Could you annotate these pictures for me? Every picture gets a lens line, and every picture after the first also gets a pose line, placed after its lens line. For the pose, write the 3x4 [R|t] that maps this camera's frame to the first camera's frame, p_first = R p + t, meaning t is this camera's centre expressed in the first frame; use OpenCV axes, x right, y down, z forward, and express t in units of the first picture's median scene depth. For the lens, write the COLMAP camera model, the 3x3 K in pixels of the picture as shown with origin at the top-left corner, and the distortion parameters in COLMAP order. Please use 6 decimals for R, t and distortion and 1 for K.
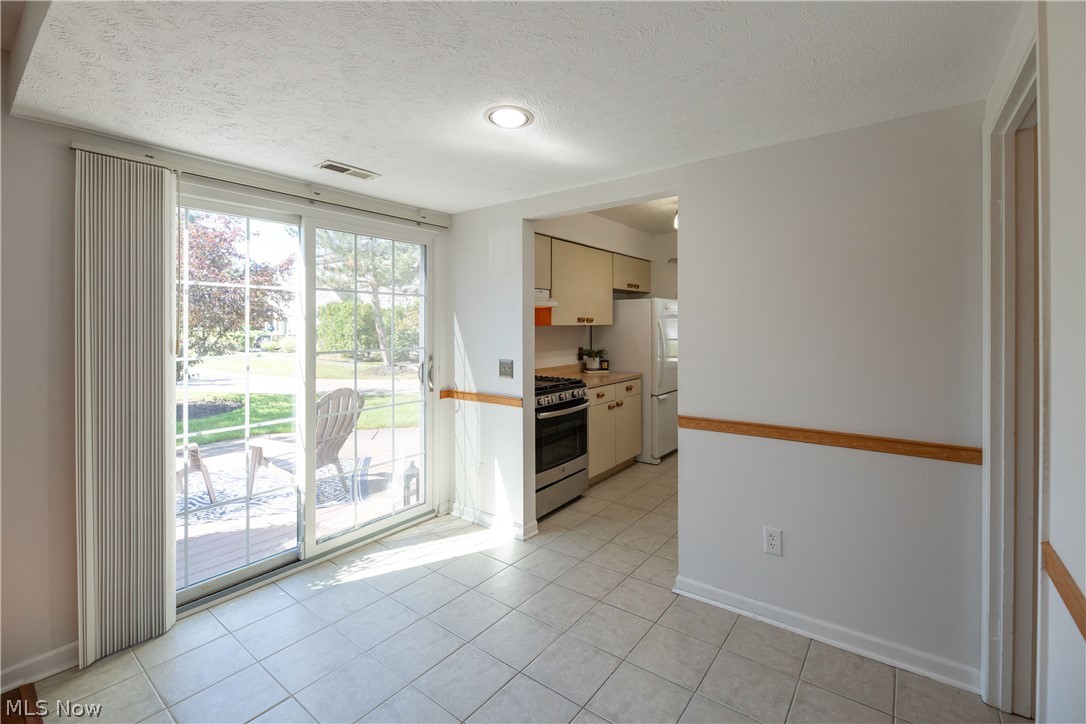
lens RADIAL K [[470.8, 0, 562.9], [0, 470.8, 324.0], [0, 0, 1]] dist [-0.003129, -0.000918]
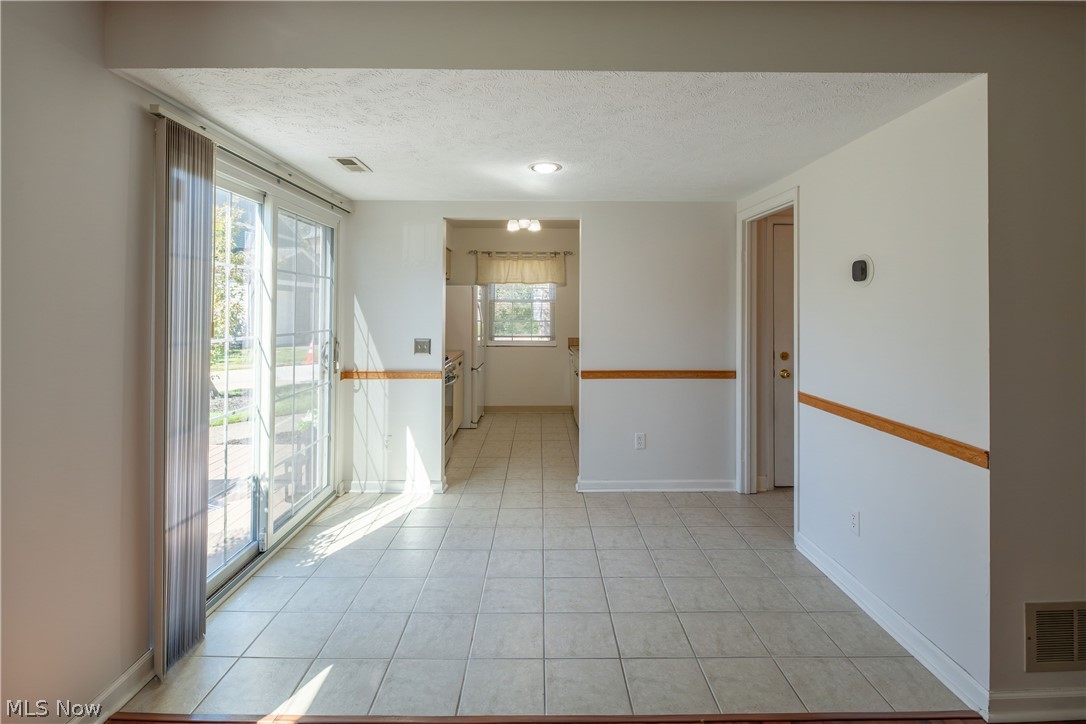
lens RADIAL K [[500.5, 0, 545.2], [0, 500.5, 300.6], [0, 0, 1]] dist [0.001757, -0.000413]
pose [[0.801381, 0.016549, 0.597925, -0.492324], [-0.008507, 0.999831, -0.016272, 0.001320], [-0.598093, 0.007954, 0.801387, -0.116378]]
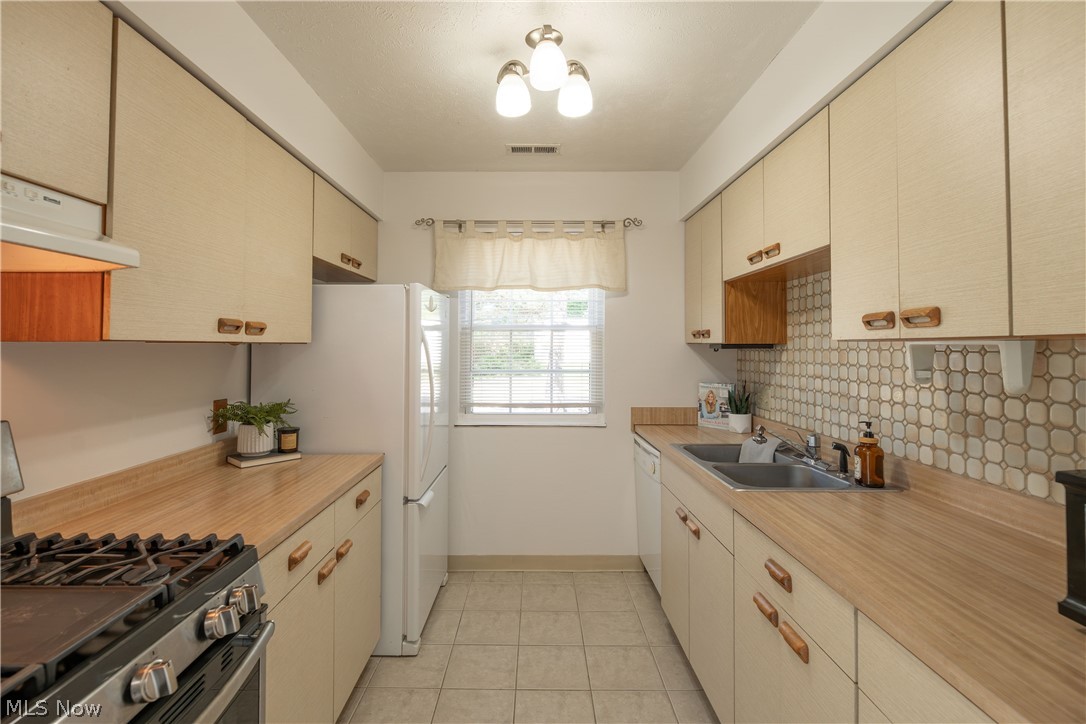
lens RADIAL K [[508.5, 0, 529.1], [0, 508.5, 336.2], [0, 0, 1]] dist [-0.001588, -0.001357]
pose [[0.819797, 0.018090, 0.572368, 0.007062], [-0.006266, 0.999724, -0.022621, 0.006627], [-0.572620, 0.014958, 0.819685, 0.649405]]
